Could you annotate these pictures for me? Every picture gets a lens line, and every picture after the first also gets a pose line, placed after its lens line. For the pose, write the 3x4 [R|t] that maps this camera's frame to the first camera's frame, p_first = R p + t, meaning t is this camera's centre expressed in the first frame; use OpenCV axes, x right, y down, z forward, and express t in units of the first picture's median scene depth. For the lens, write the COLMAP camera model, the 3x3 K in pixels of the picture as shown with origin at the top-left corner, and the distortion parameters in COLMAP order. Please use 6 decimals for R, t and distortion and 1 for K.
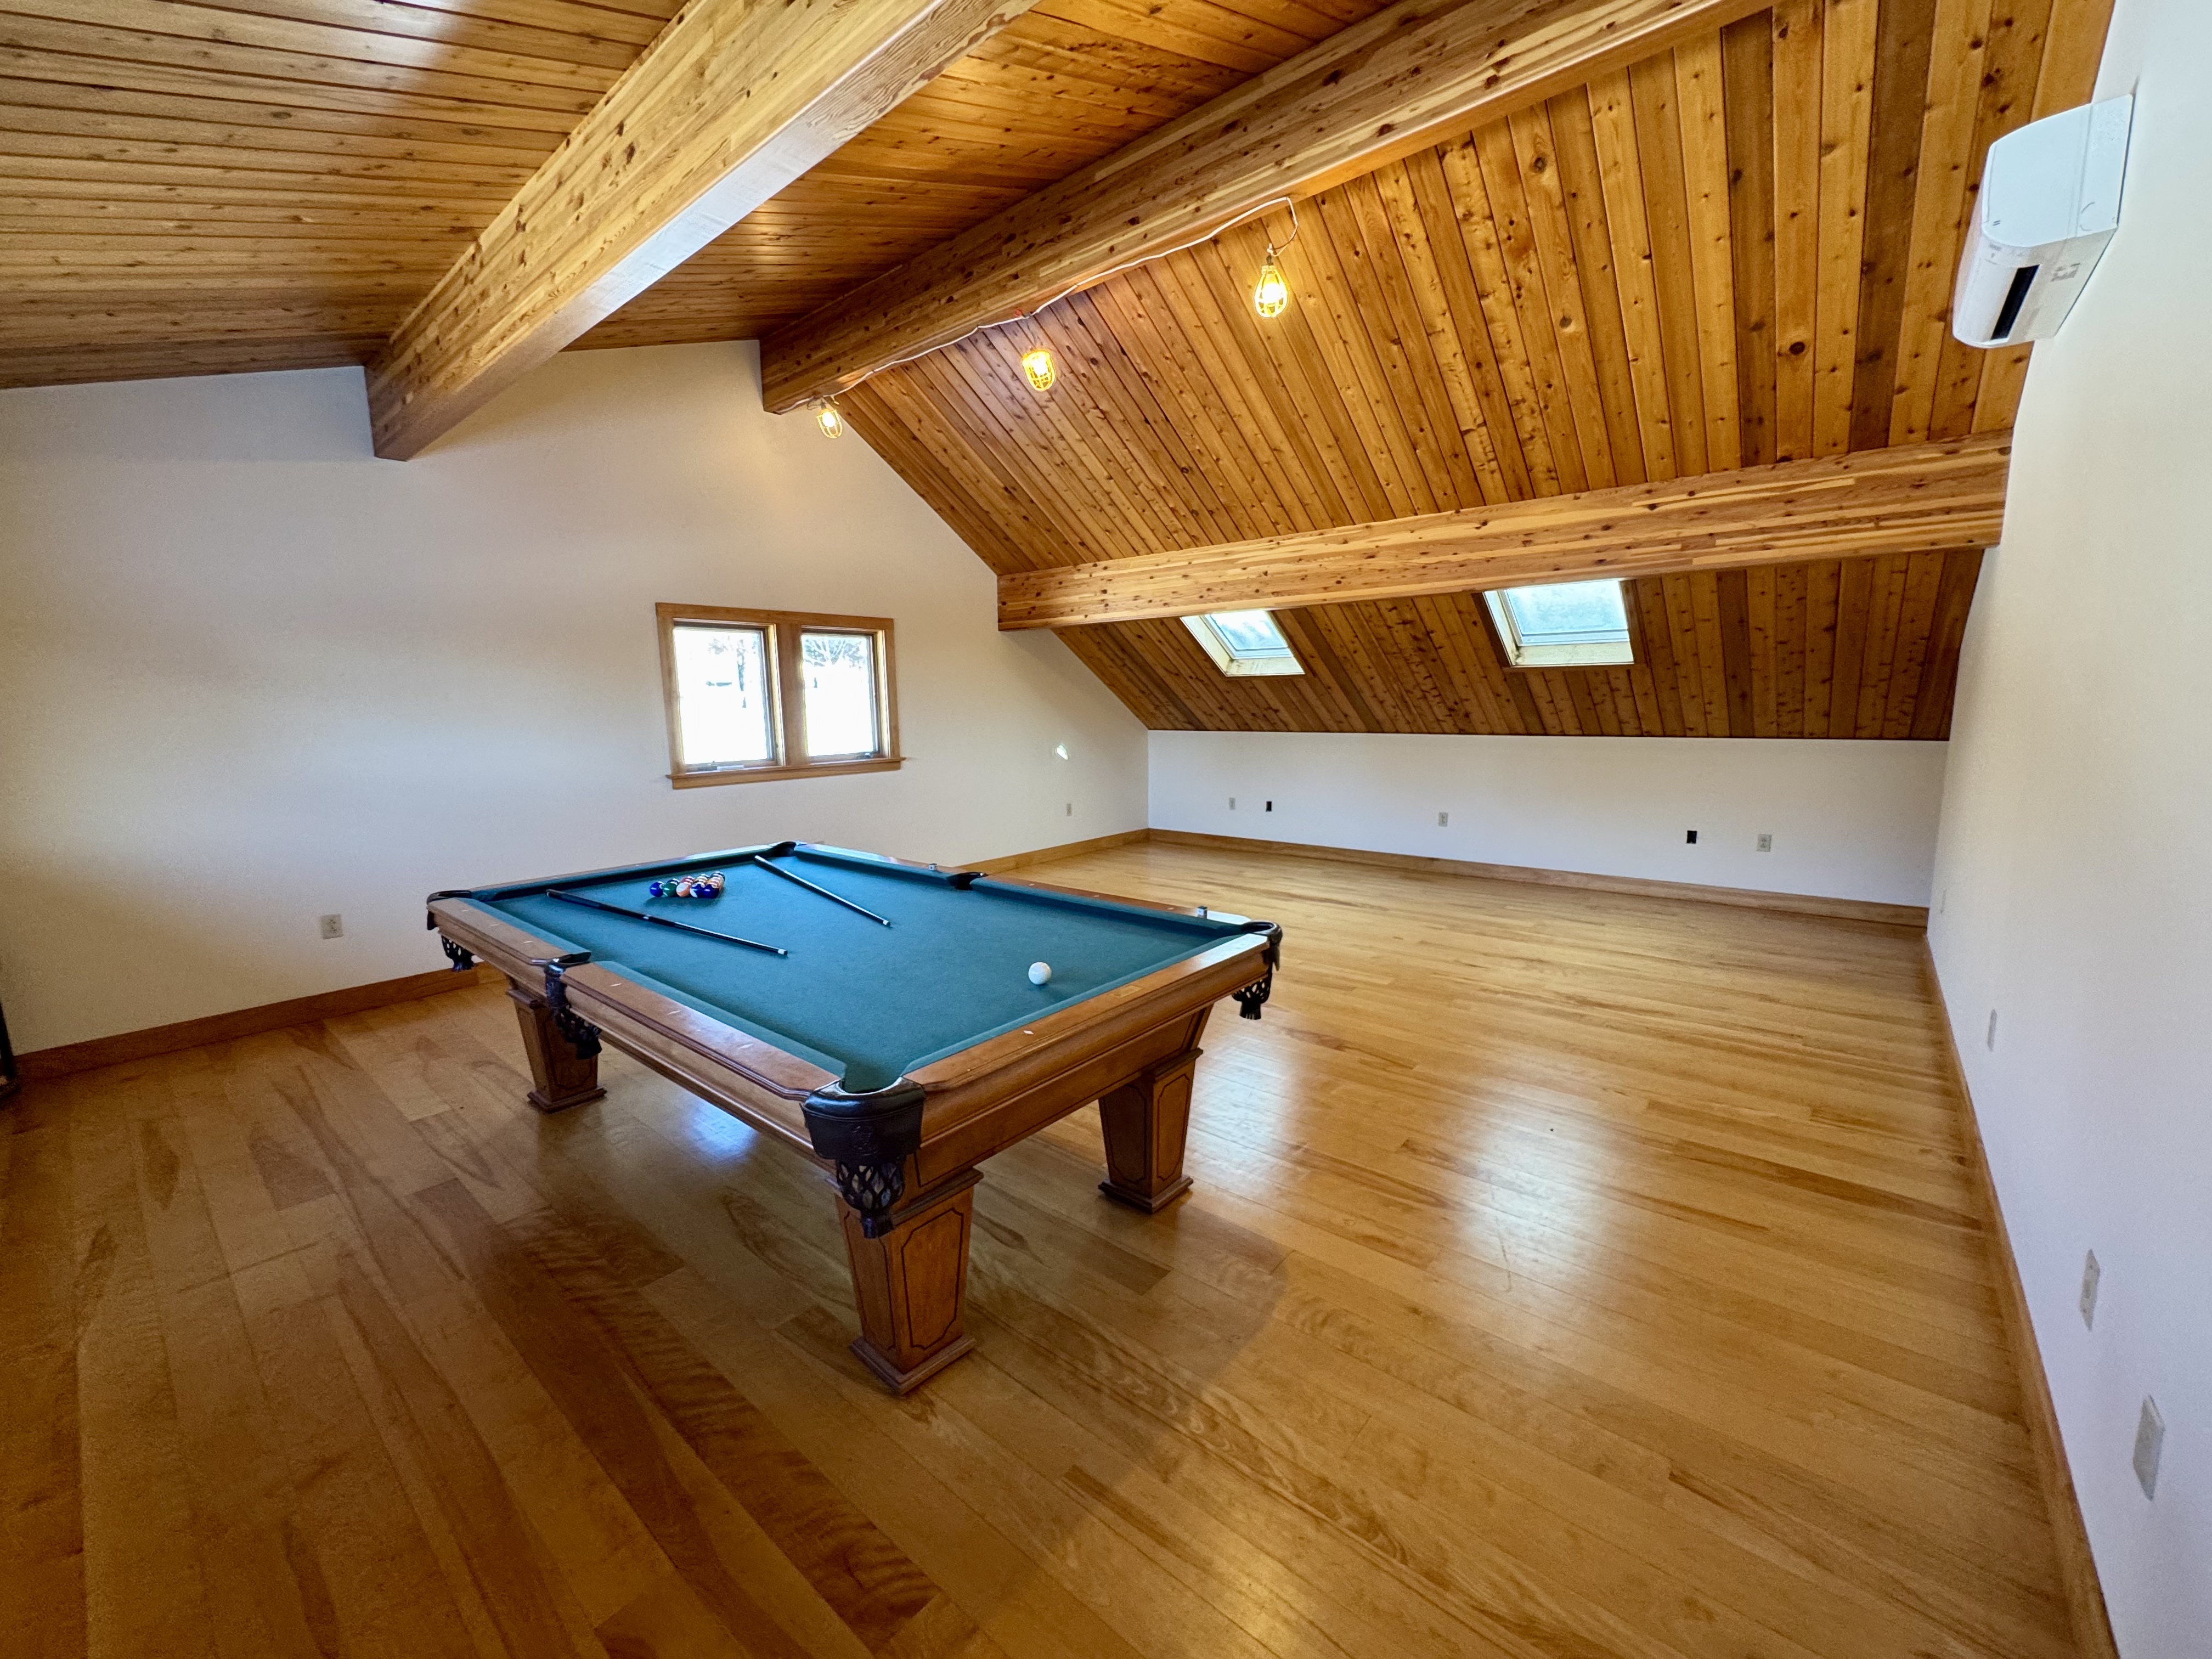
lens RADIAL K [[882.4, 0, 1104.7], [0, 882.4, 828.3], [0, 0, 1]] dist [-0.004103, 0.000328]
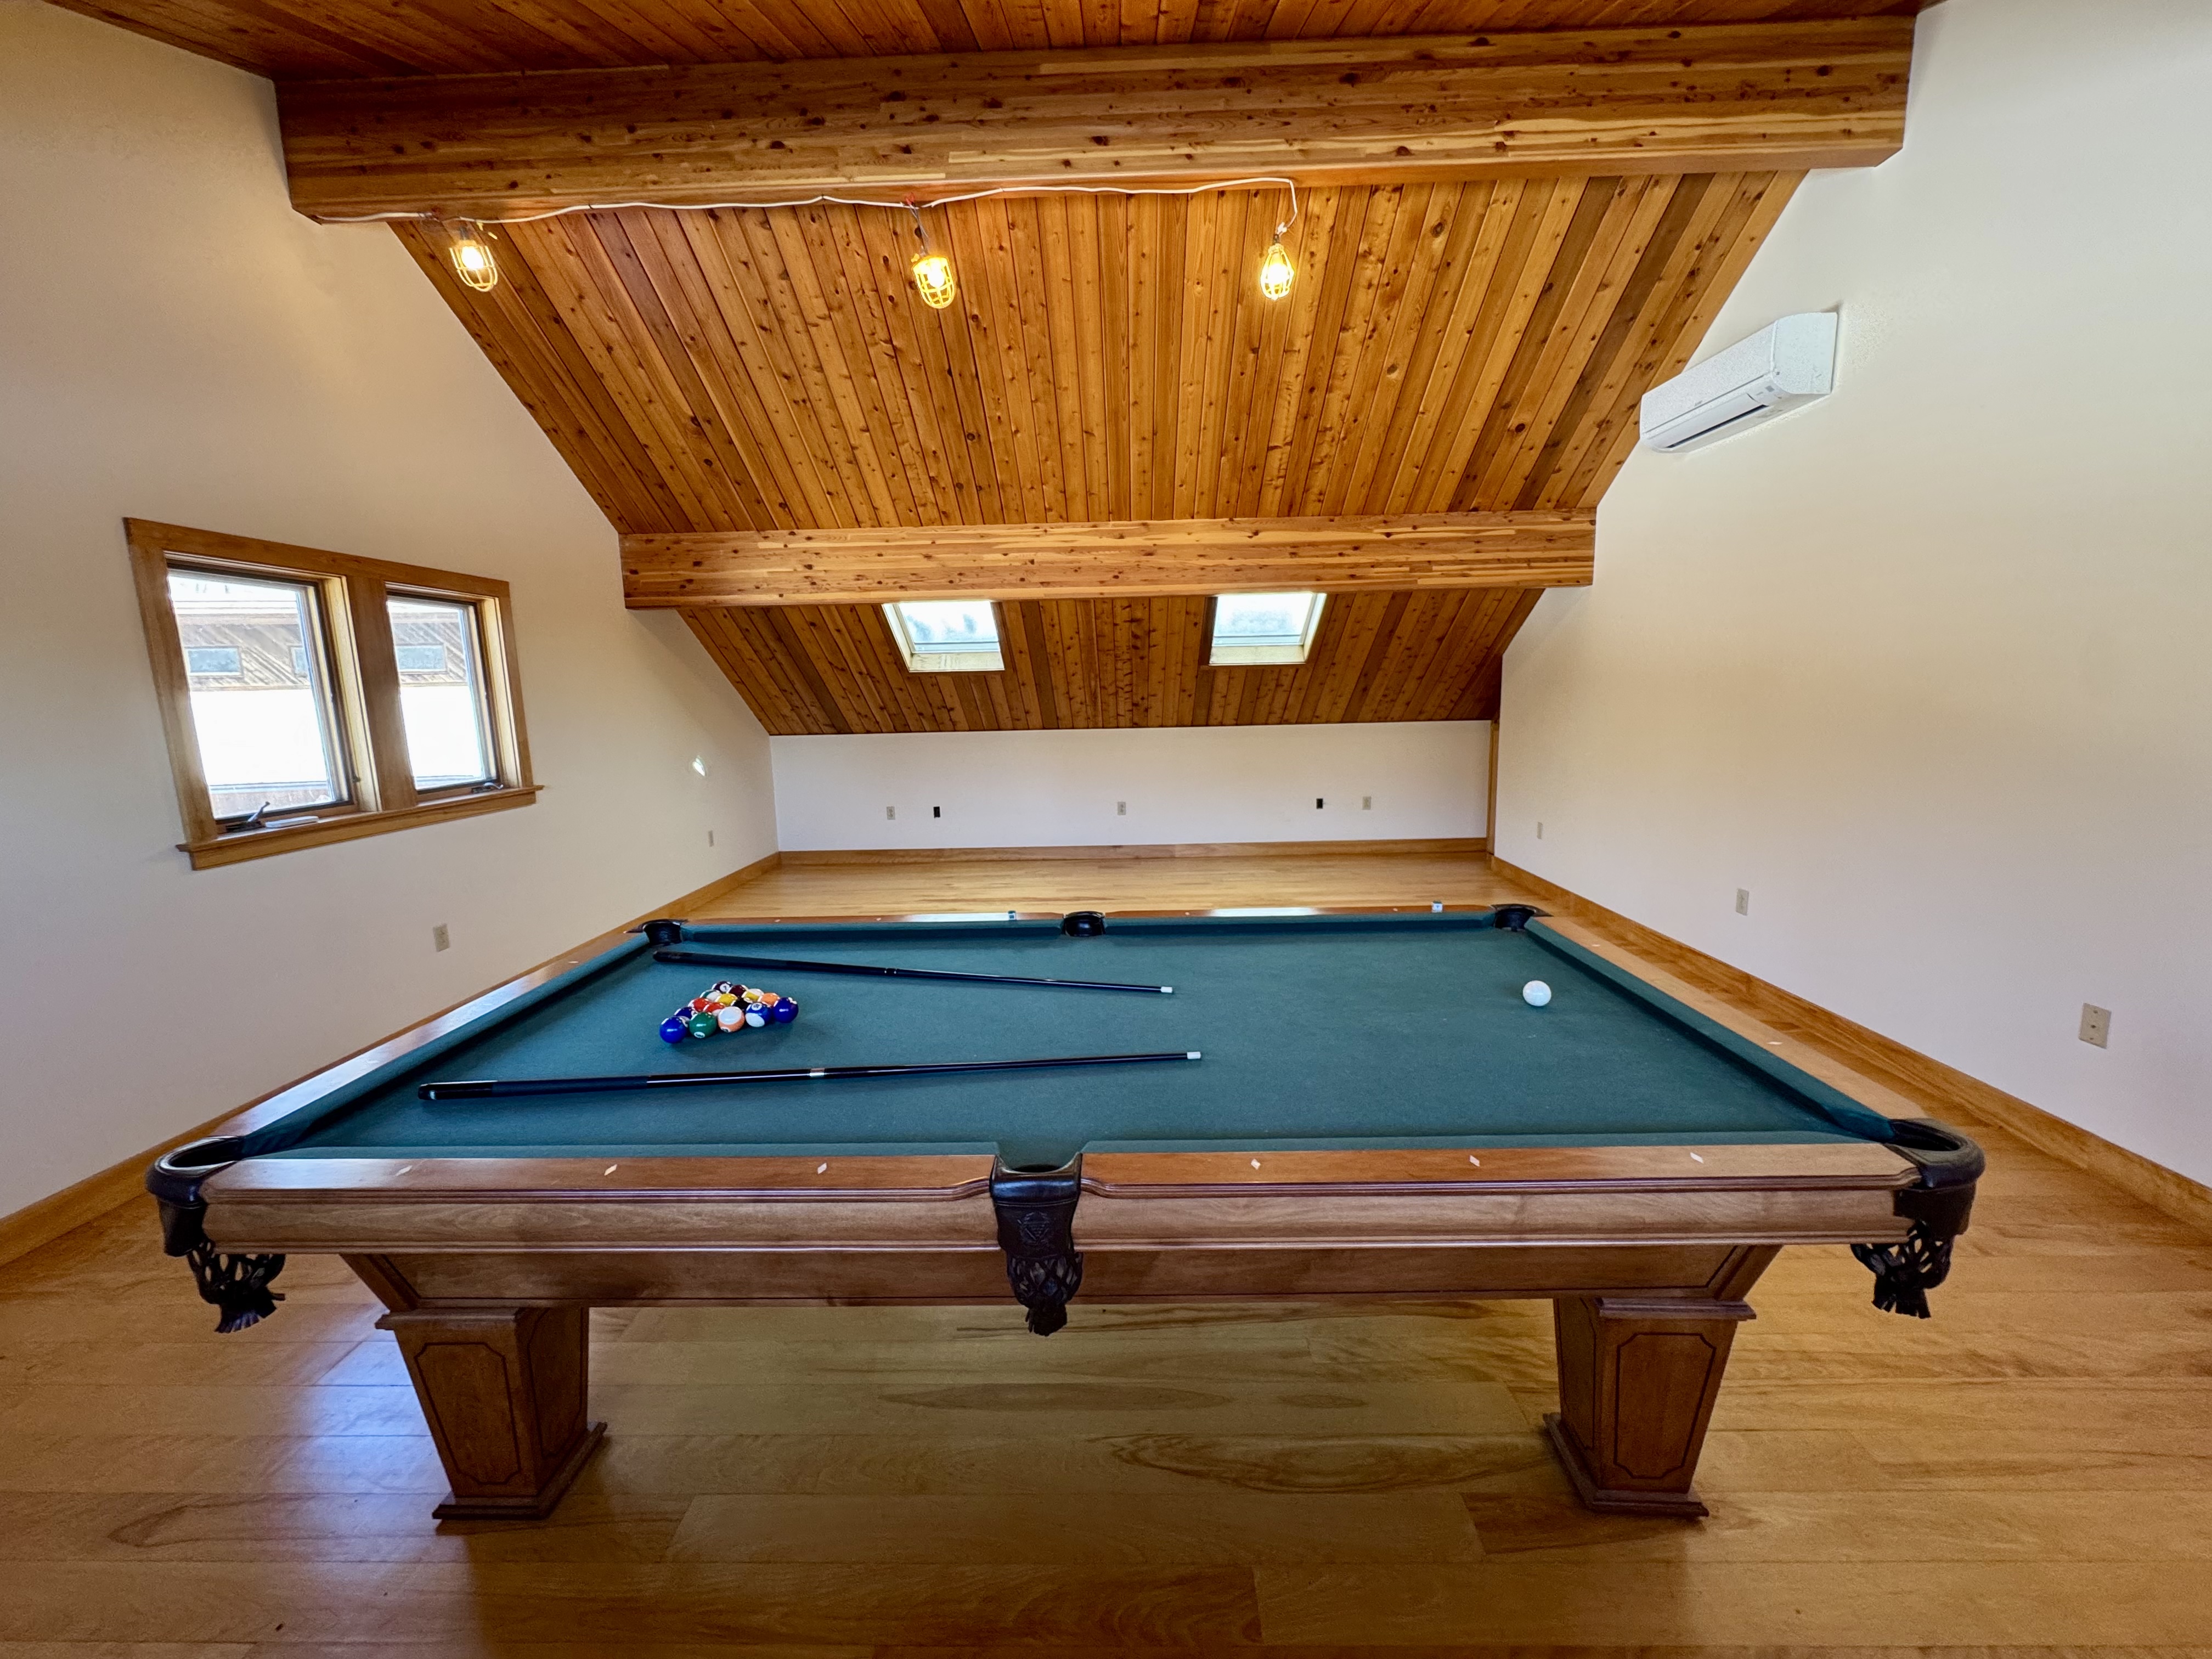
lens RADIAL K [[882.4, 0, 1108.0], [0, 882.4, 828.7], [0, 0, 1]] dist [-0.004103, 0.000328]
pose [[0.776592, -0.100964, 0.621862, -0.401855], [0.102211, 0.994189, 0.033772, -0.031834], [-0.621658, 0.037334, 0.782399, 0.242765]]
